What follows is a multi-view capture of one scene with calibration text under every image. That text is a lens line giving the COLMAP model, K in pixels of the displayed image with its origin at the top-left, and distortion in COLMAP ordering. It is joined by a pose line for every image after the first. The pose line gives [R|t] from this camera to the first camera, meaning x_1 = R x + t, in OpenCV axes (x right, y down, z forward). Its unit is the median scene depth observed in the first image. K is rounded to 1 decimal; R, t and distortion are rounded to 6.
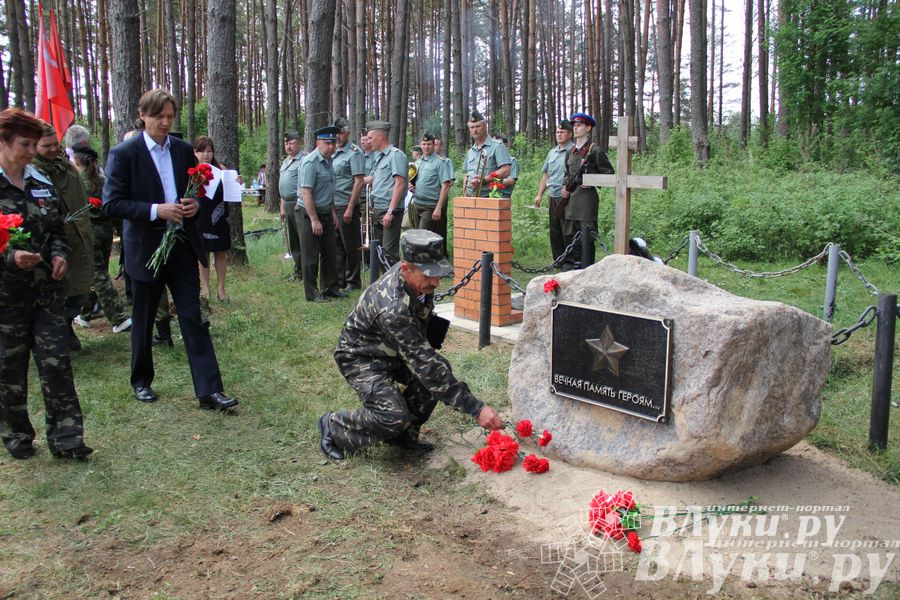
lens RADIAL K [[734.0, 0, 449.3], [0, 734.0, 305.5], [0, 0, 1]] dist [-0.178174, 0.126709]
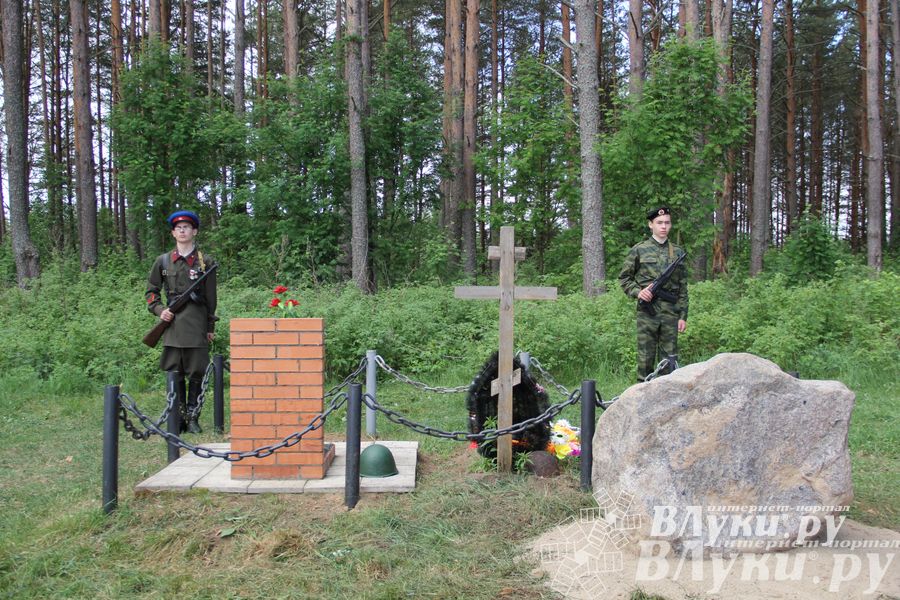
lens RADIAL K [[932.6, 0, 450.0], [0, 932.6, 300.0], [0, 0, 1]] dist [-0.098203, 0.317782]
pose [[0.588298, -0.003897, 0.808635, -0.394630], [0.148337, 0.983540, -0.103179, -0.022662], [-0.794922, 0.180651, 0.579192, 0.169466]]
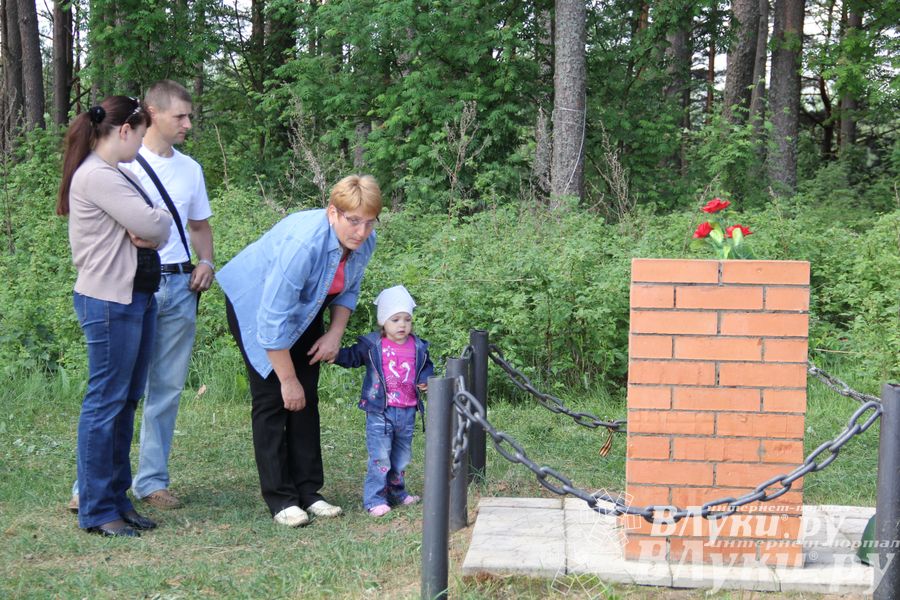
lens RADIAL K [[1916.5, 0, 450.0], [0, 1916.5, 300.0], [0, 0, 1]] dist [0.453033, 0.070813]
pose [[0.649169, -0.014629, 0.760503, -0.539059], [0.119057, 0.989446, -0.082595, -0.032175], [-0.751269, 0.144161, 0.644060, 0.252597]]
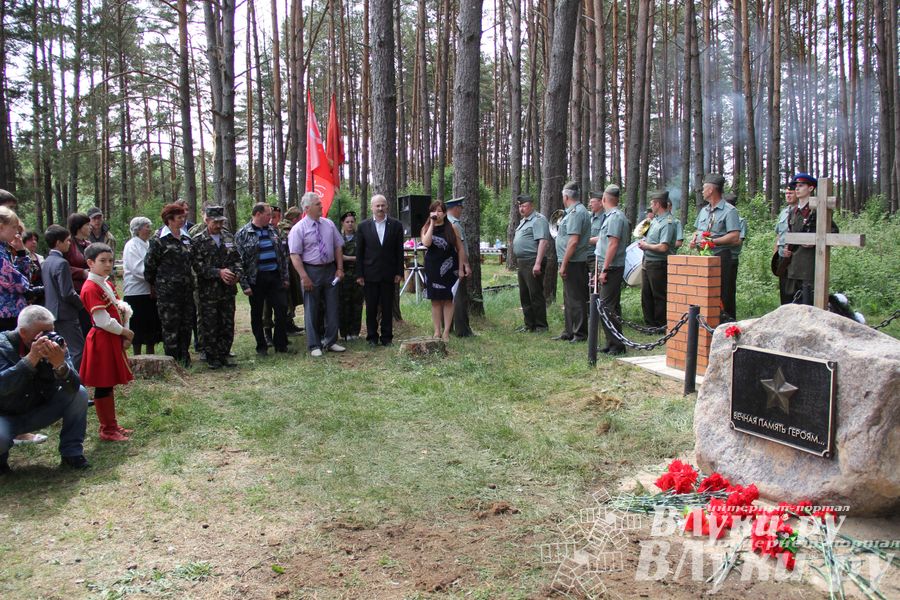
lens RADIAL K [[734.0, 0, 449.3], [0, 734.0, 305.5], [0, 0, 1]] dist [-0.178174, 0.126709]
pose [[0.946329, 0.023715, -0.322333, 0.029135], [-0.050122, 0.996007, -0.073872, 0.012924], [0.319294, 0.086063, 0.943740, -0.062473]]
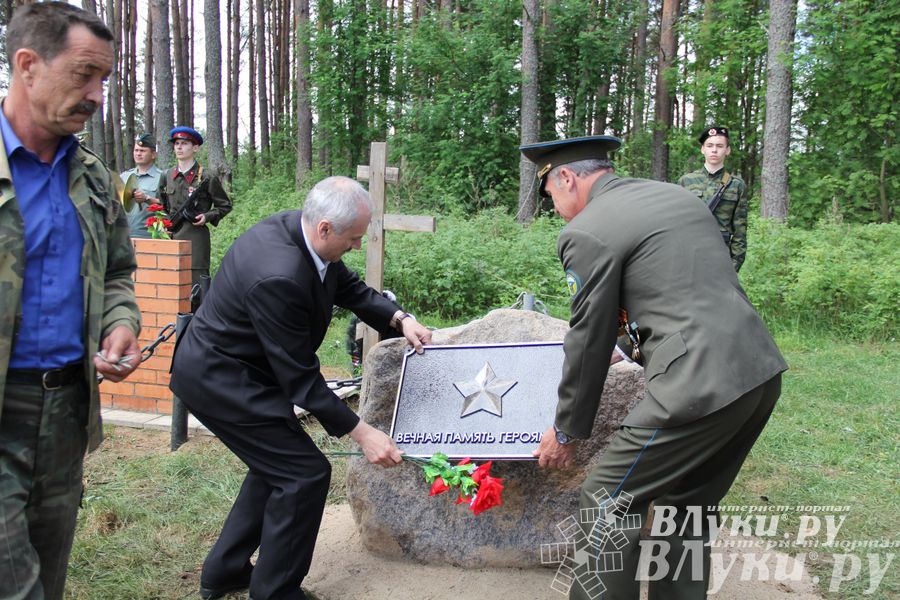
lens RADIAL K [[962.7, 0, 448.5], [0, 962.7, 309.4], [0, 0, 1]] dist [-0.026762, 0.180790]
pose [[0.803802, -0.022348, 0.594476, -0.168350], [0.067281, 0.996298, -0.053517, -0.004489], [-0.591080, 0.083014, 0.802330, 0.042924]]
